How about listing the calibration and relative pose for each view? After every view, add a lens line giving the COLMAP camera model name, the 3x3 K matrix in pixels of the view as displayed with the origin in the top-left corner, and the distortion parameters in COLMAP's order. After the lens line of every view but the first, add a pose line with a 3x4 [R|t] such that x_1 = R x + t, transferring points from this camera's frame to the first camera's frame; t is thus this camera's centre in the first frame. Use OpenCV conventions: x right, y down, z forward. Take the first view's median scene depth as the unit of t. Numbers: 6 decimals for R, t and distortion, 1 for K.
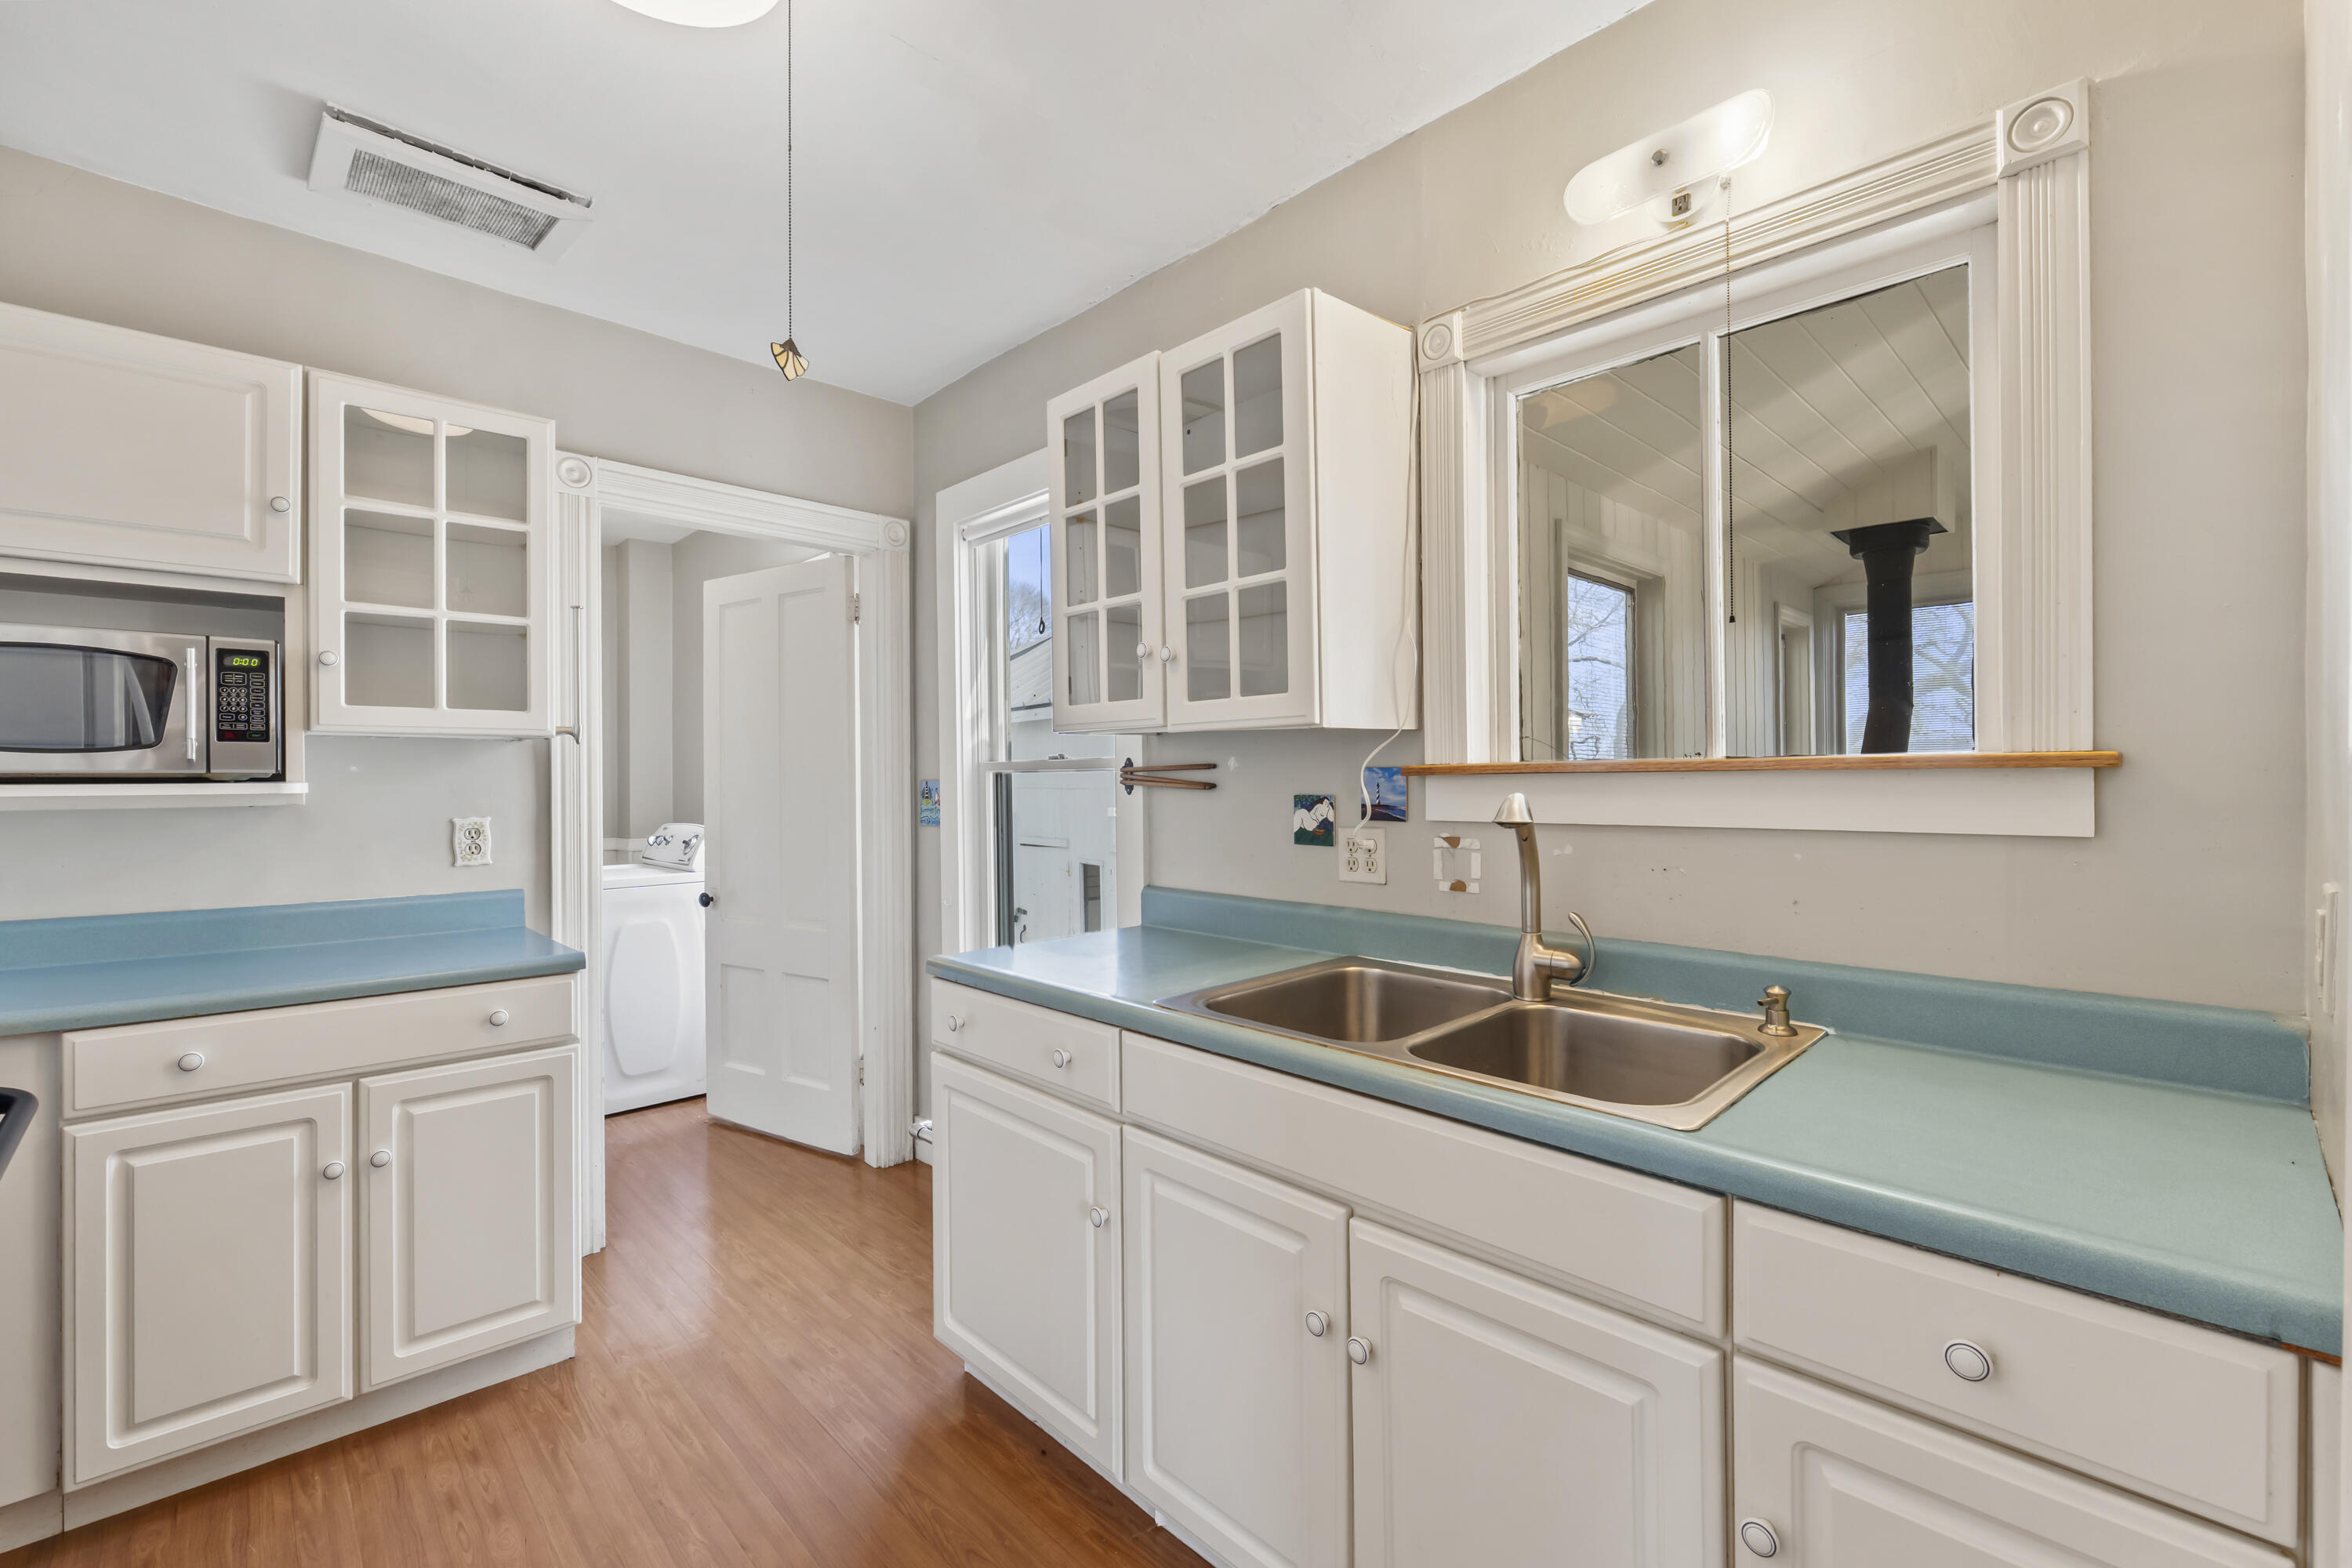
lens RADIAL K [[996.1, 0, 1174.1], [0, 996.1, 769.7], [0, 0, 1]] dist [-0.006076, -0.000084]
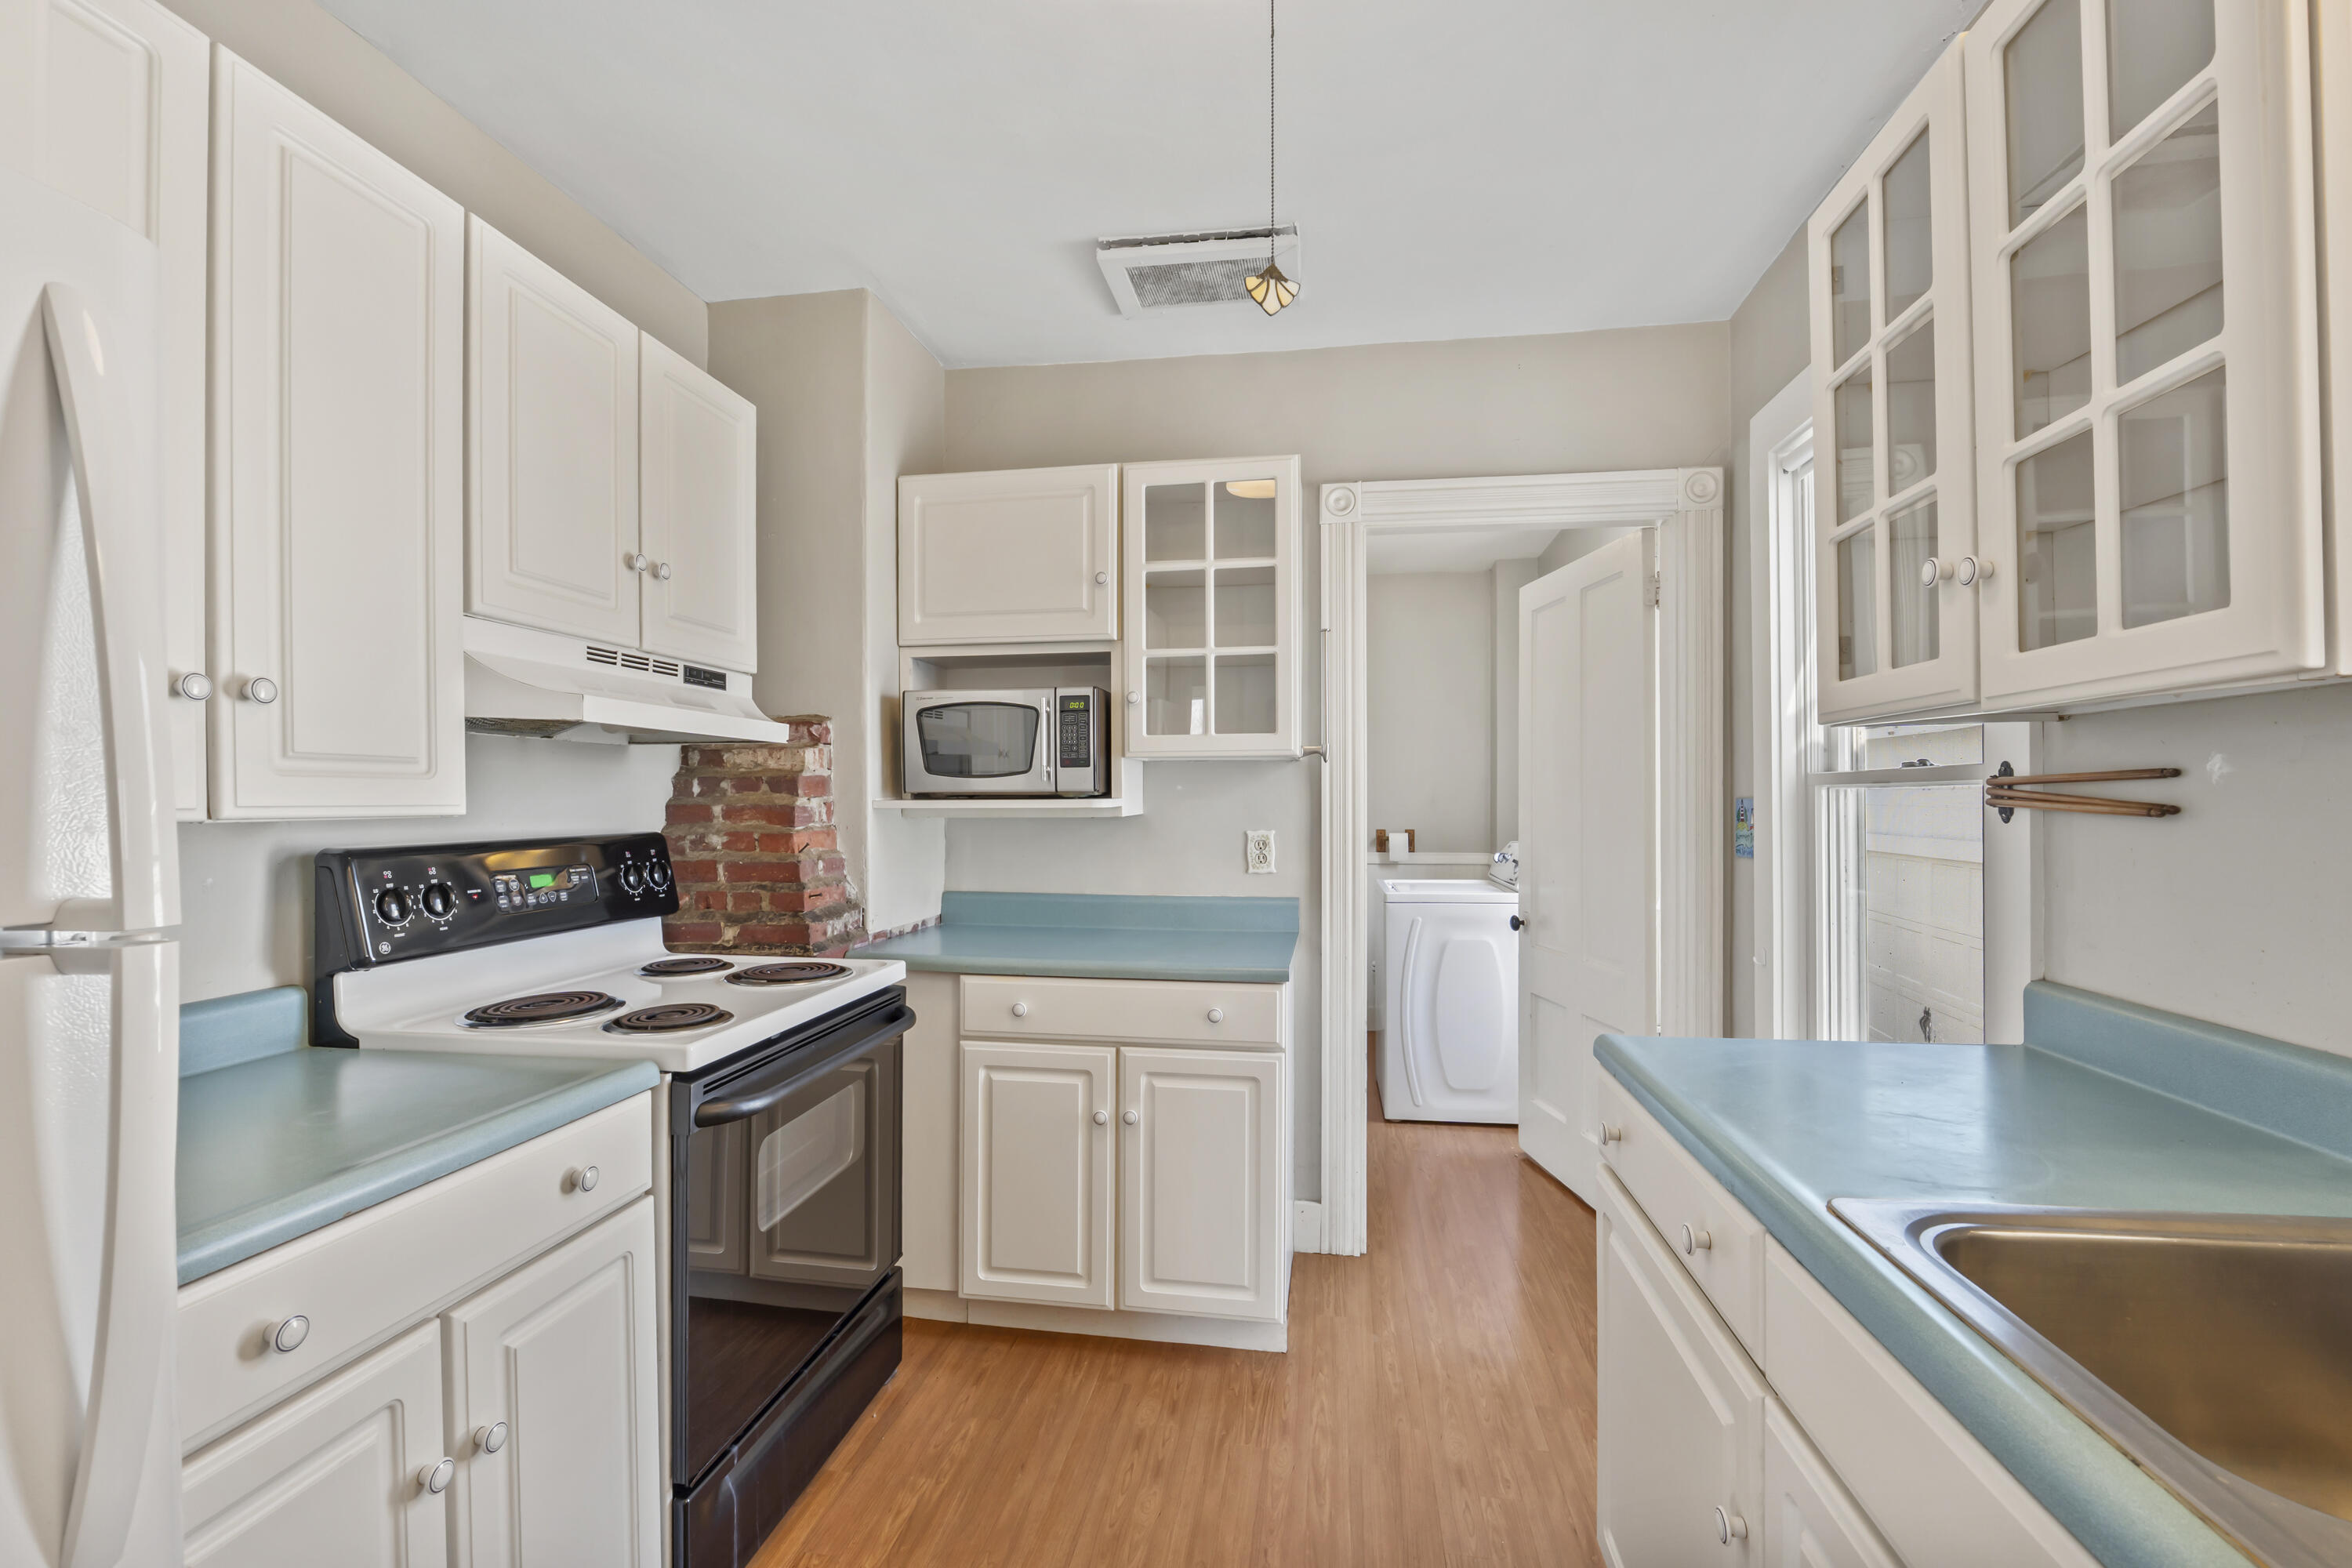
lens RADIAL K [[991.9, 0, 1179.7], [0, 991.9, 799.8], [0, 0, 1]] dist [-0.006613, 0.000022]
pose [[0.605541, 0.003486, -0.795806, 0.160256], [0.007360, 0.999923, 0.009980, 0.002033], [0.795780, -0.011900, 0.605469, 0.309997]]
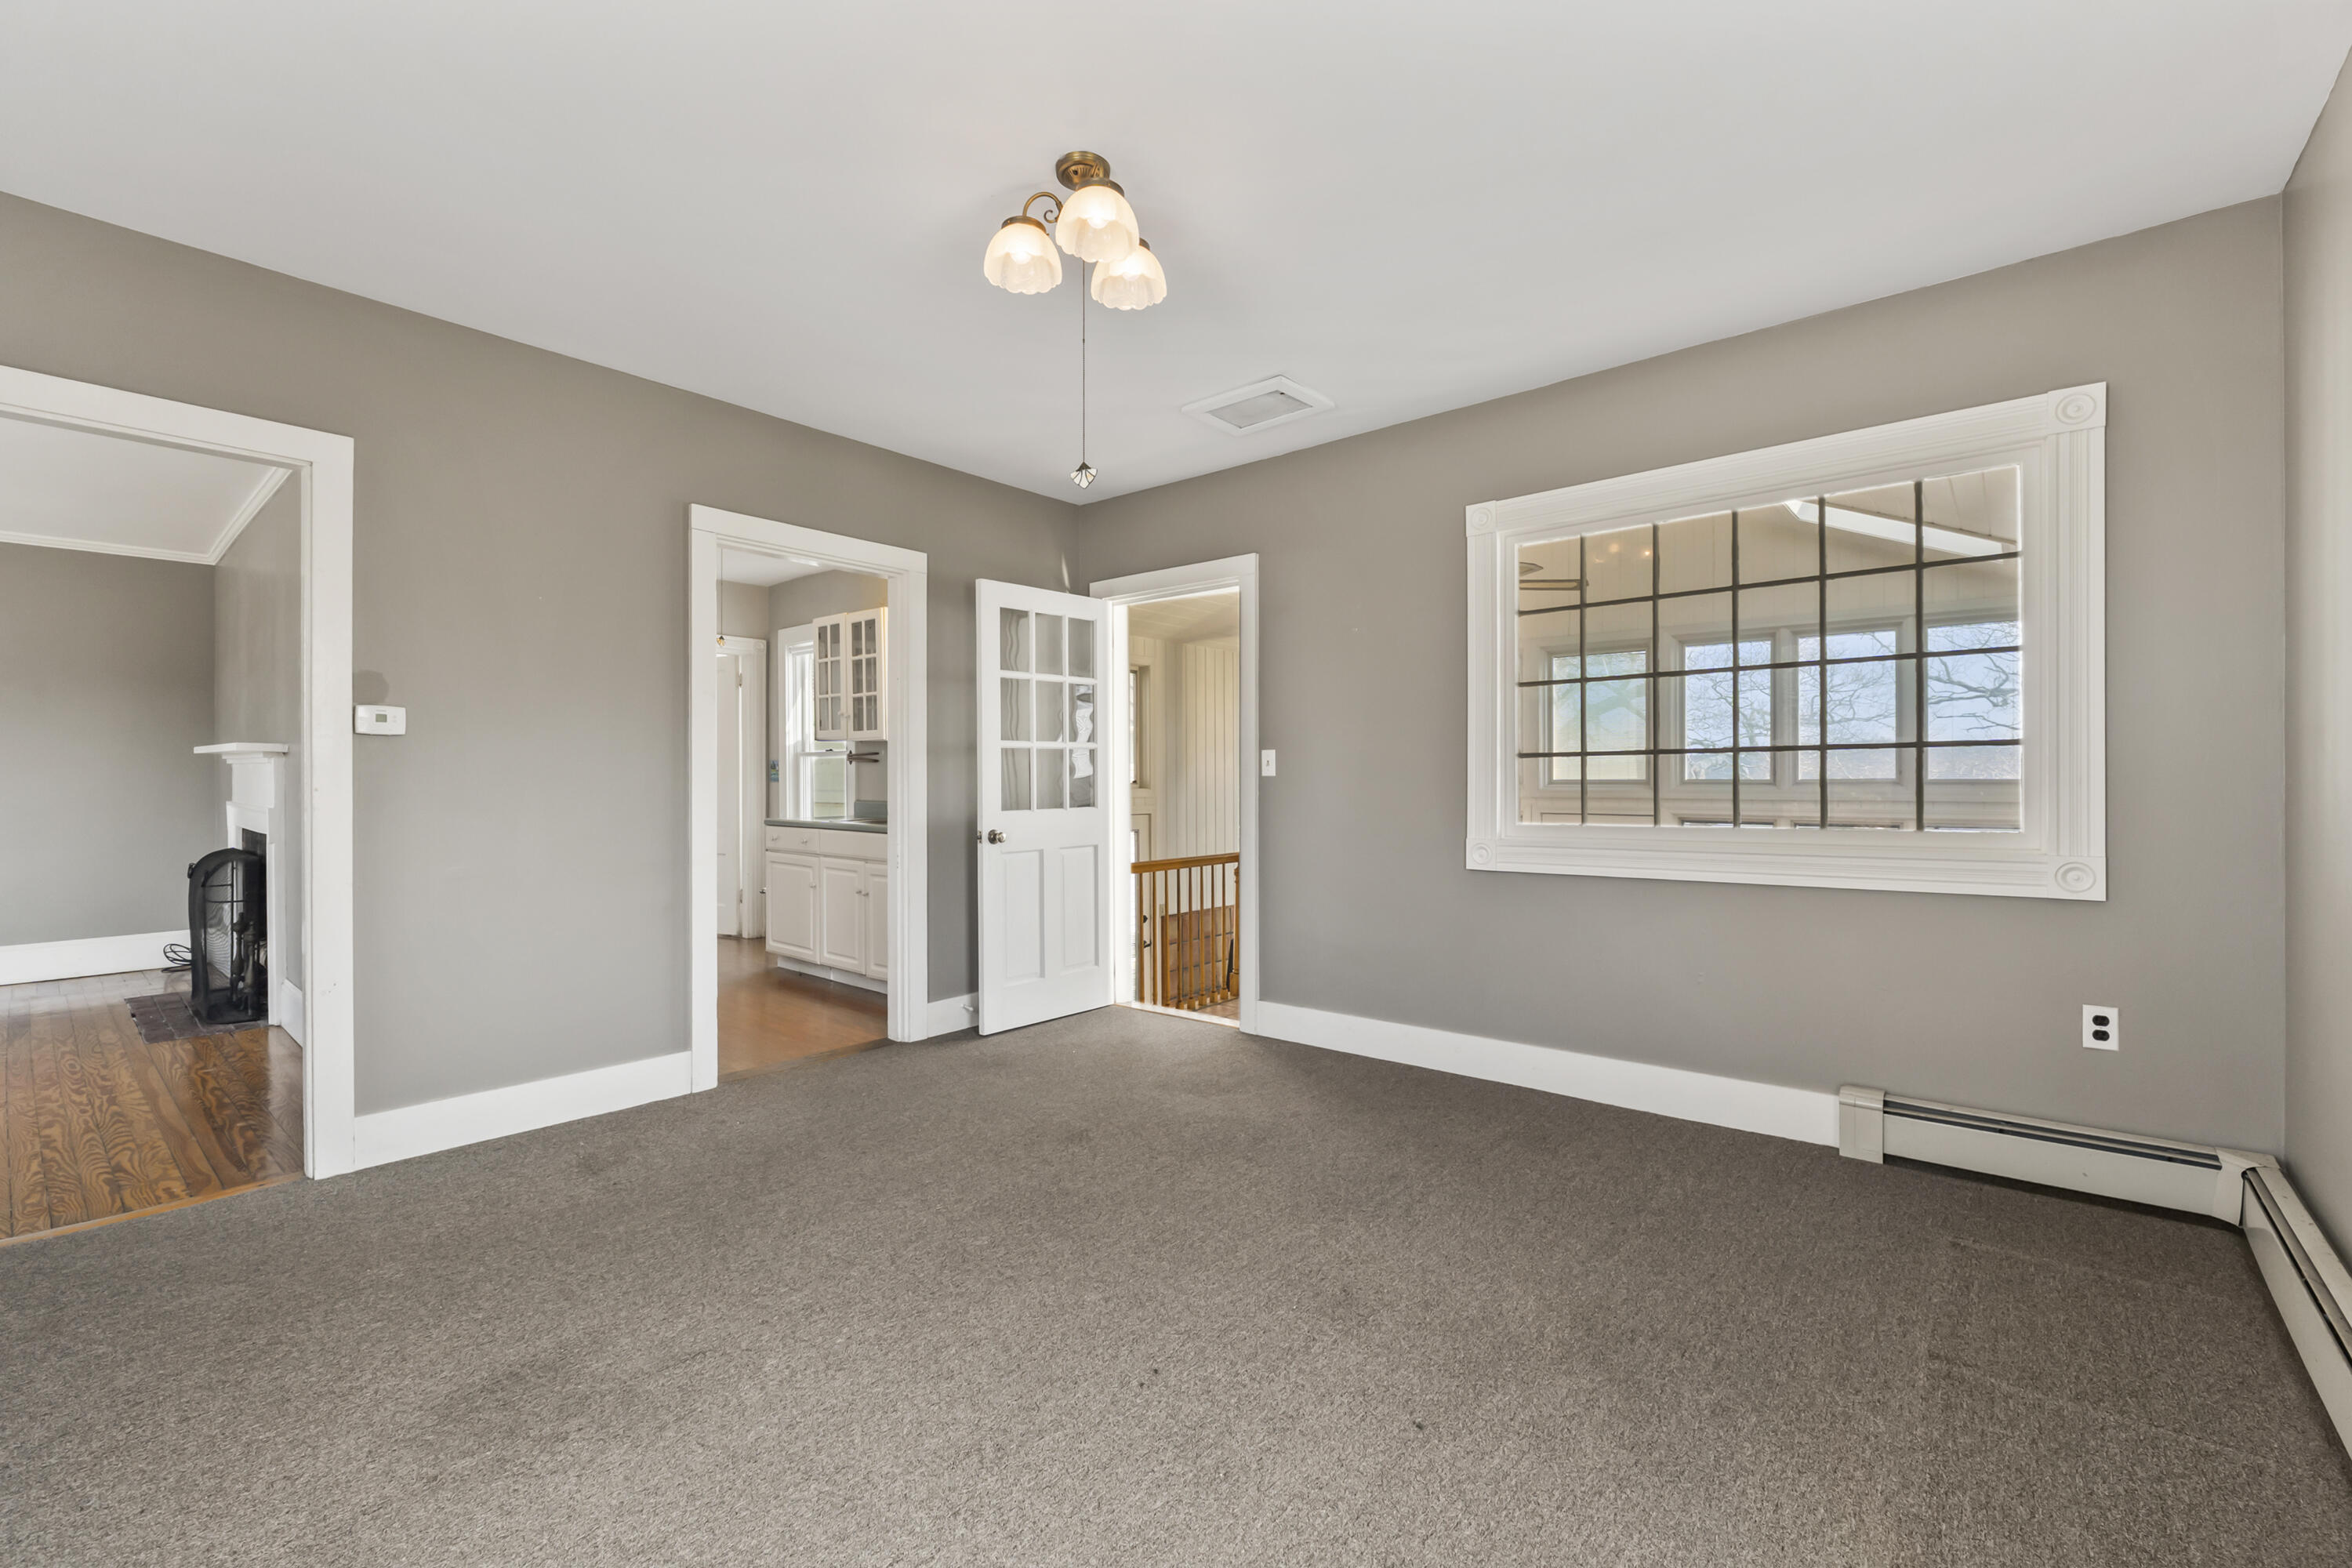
lens RADIAL K [[996.1, 0, 1174.1], [0, 996.1, 769.7], [0, 0, 1]] dist [-0.006076, -0.000084]
pose [[0.994928, 0.007617, 0.100304, 0.666134], [-0.007261, 0.999966, -0.003914, 0.052743], [-0.100331, 0.003166, 0.994949, -2.057960]]
